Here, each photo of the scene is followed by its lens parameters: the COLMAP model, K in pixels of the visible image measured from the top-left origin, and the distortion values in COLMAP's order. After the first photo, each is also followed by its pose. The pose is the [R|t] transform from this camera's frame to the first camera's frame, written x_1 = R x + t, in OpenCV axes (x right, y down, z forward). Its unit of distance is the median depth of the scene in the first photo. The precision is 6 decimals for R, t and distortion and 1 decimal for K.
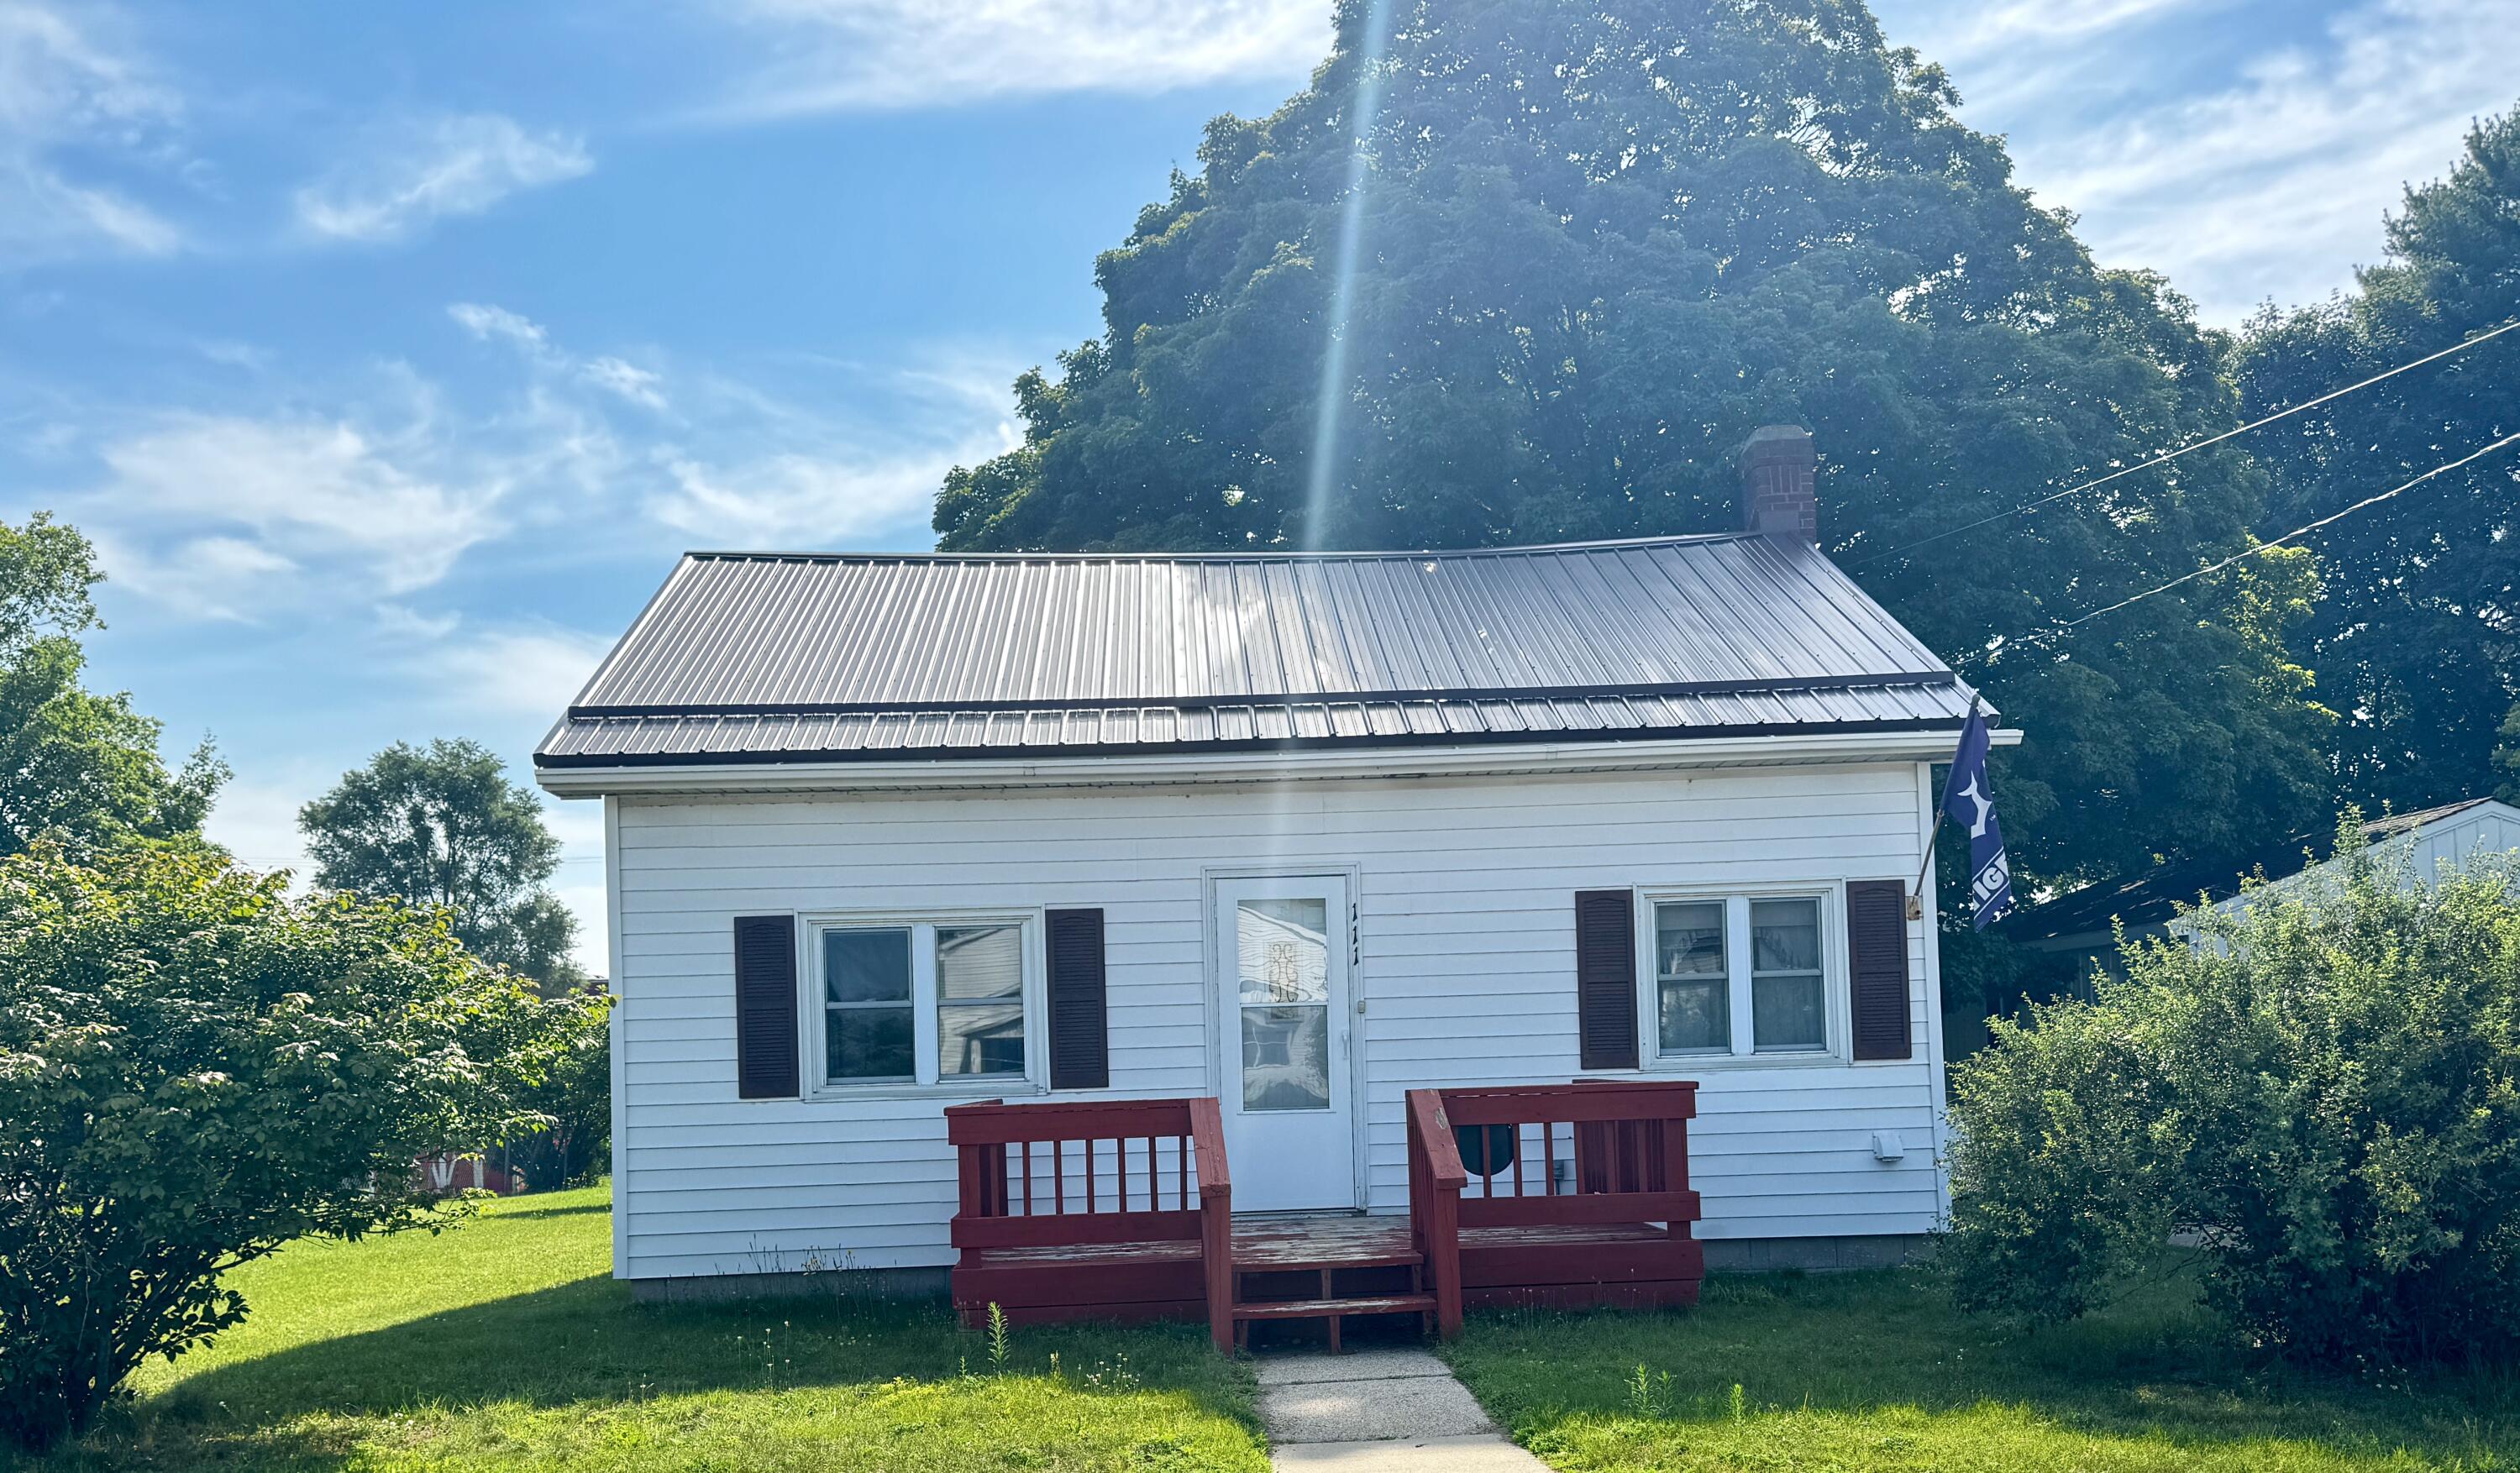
lens RADIAL K [[3042.5, 0, 1260.3], [0, 3042.5, 737.7], [0, 0, 1]] dist [-0.009309, 0.000000]
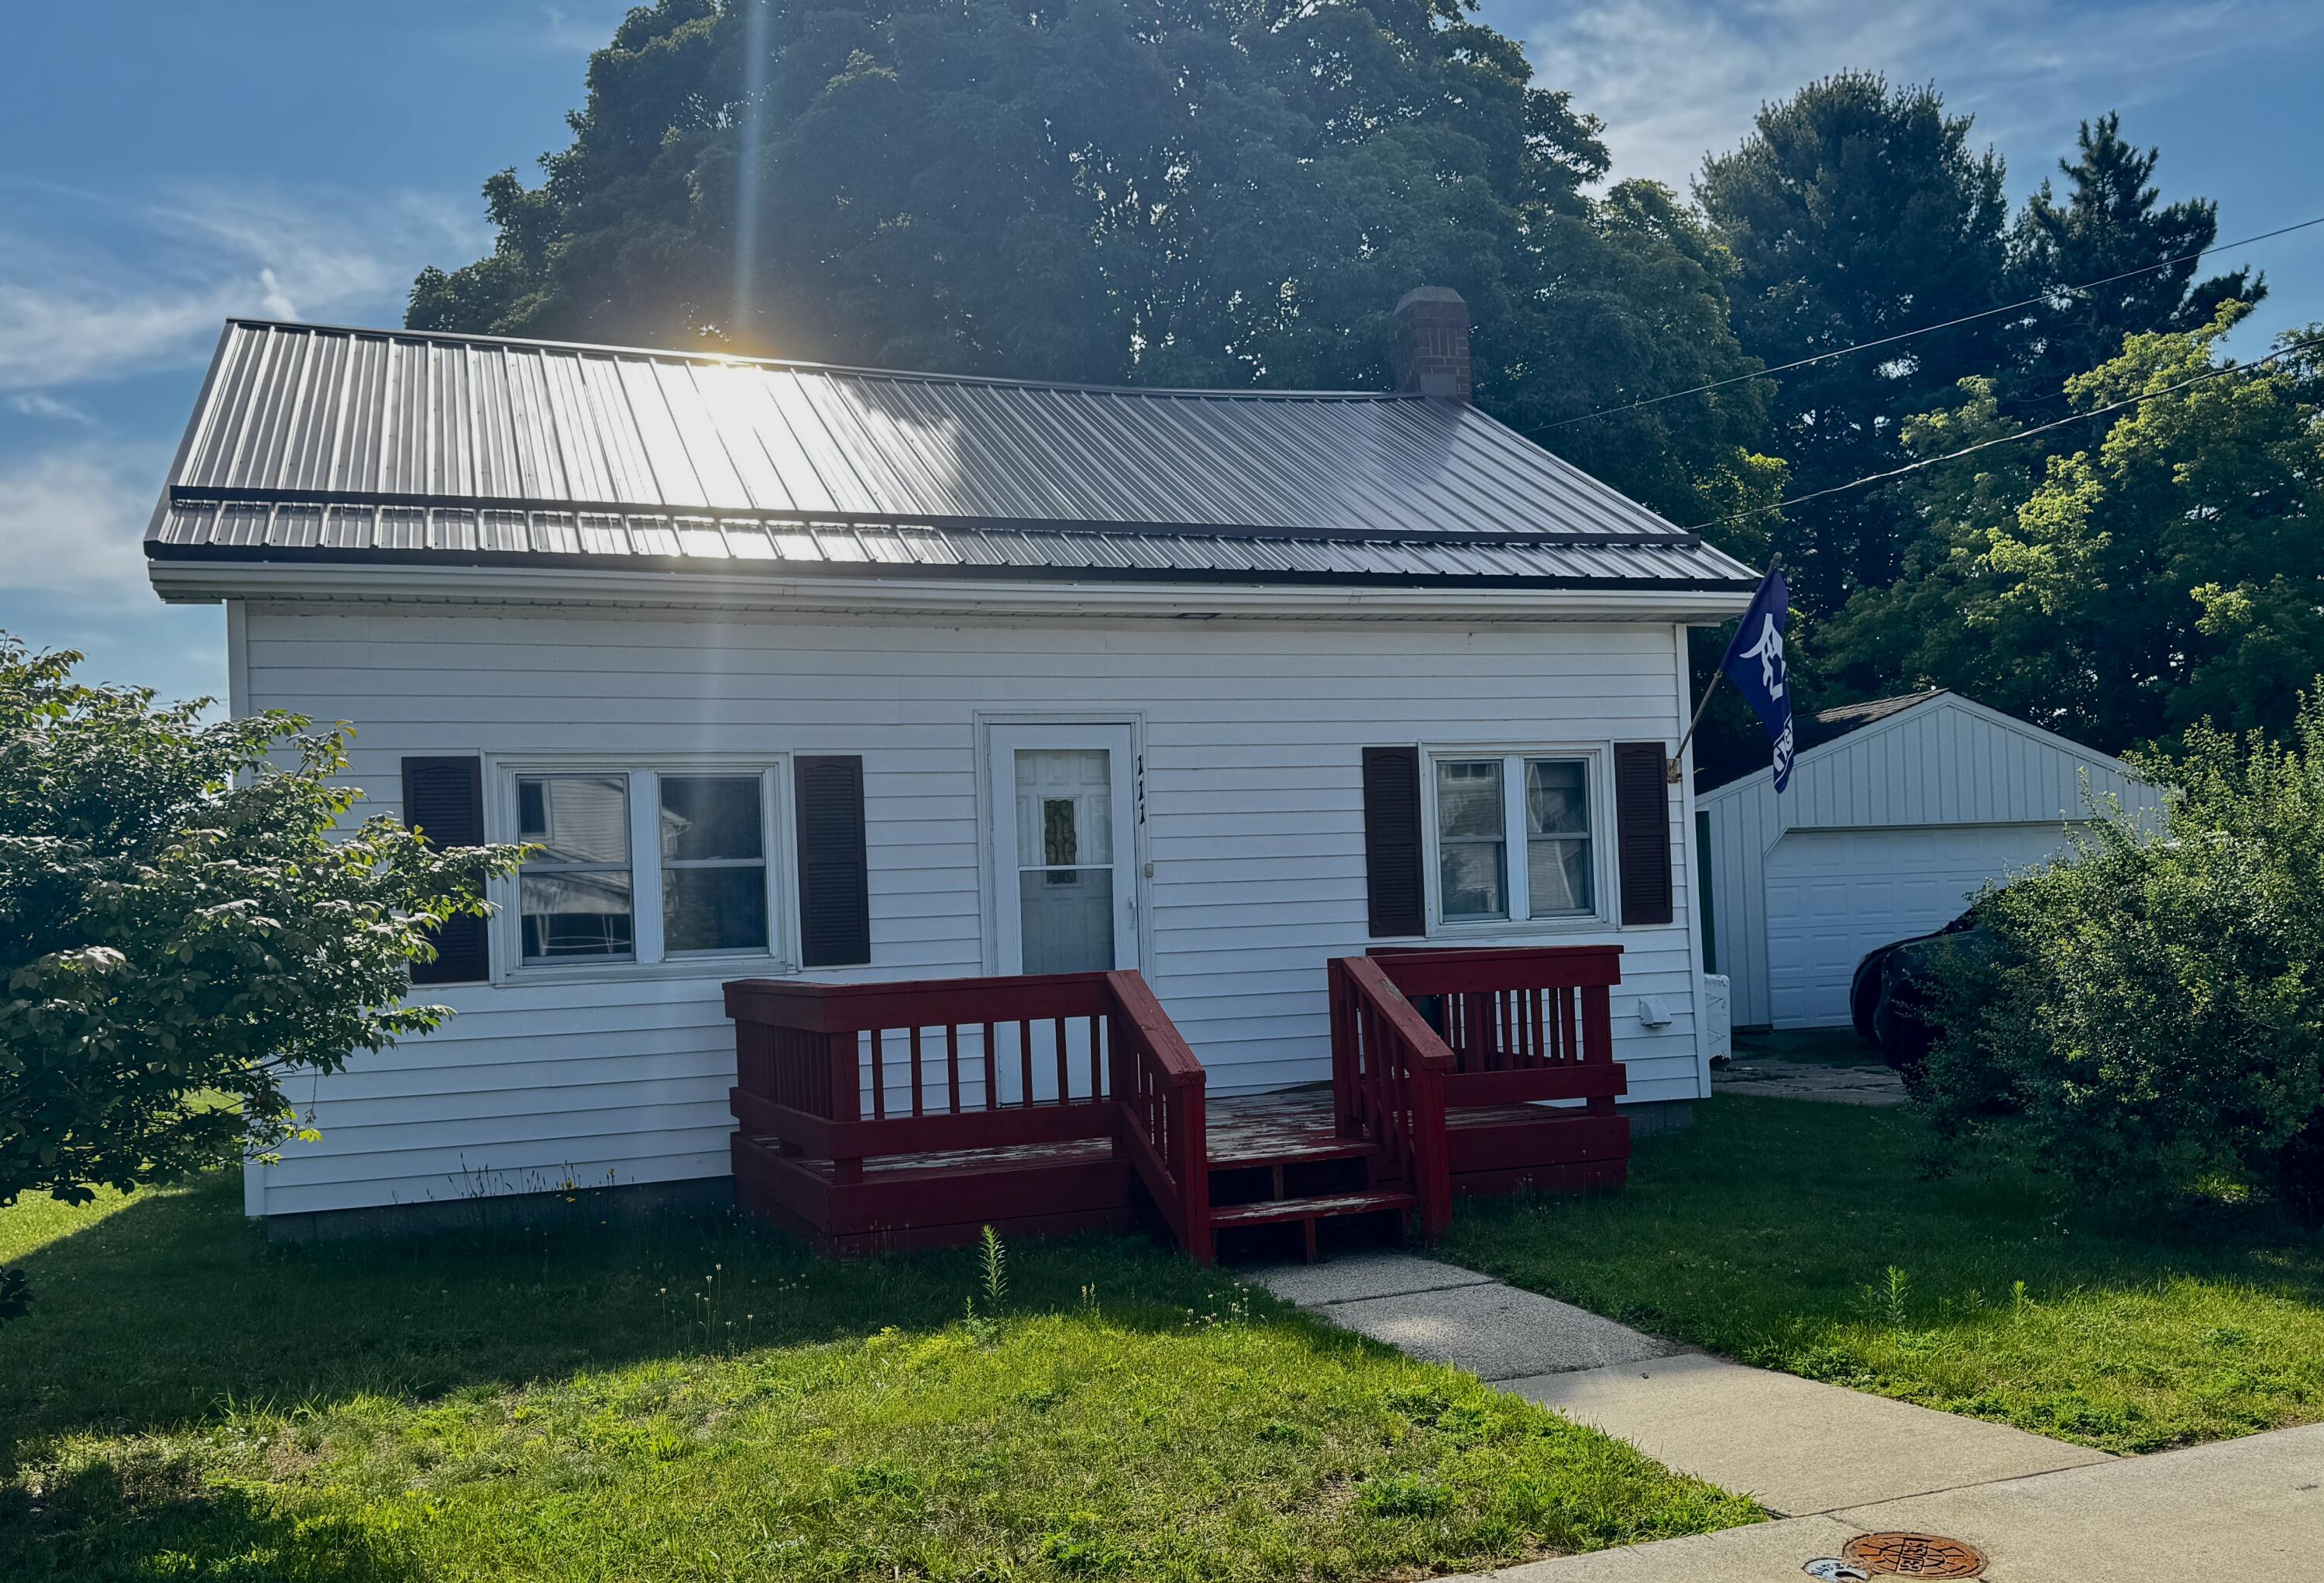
lens RADIAL K [[2487.0, 0, 1162.8], [0, 2487.0, 791.6], [0, 0, 1]] dist [0.007175, 0.000000]
pose [[0.912292, 0.014988, 0.409266, -0.262942], [-0.031717, 0.998914, 0.034120, 0.039716], [-0.408310, -0.044108, 0.911777, 0.325556]]
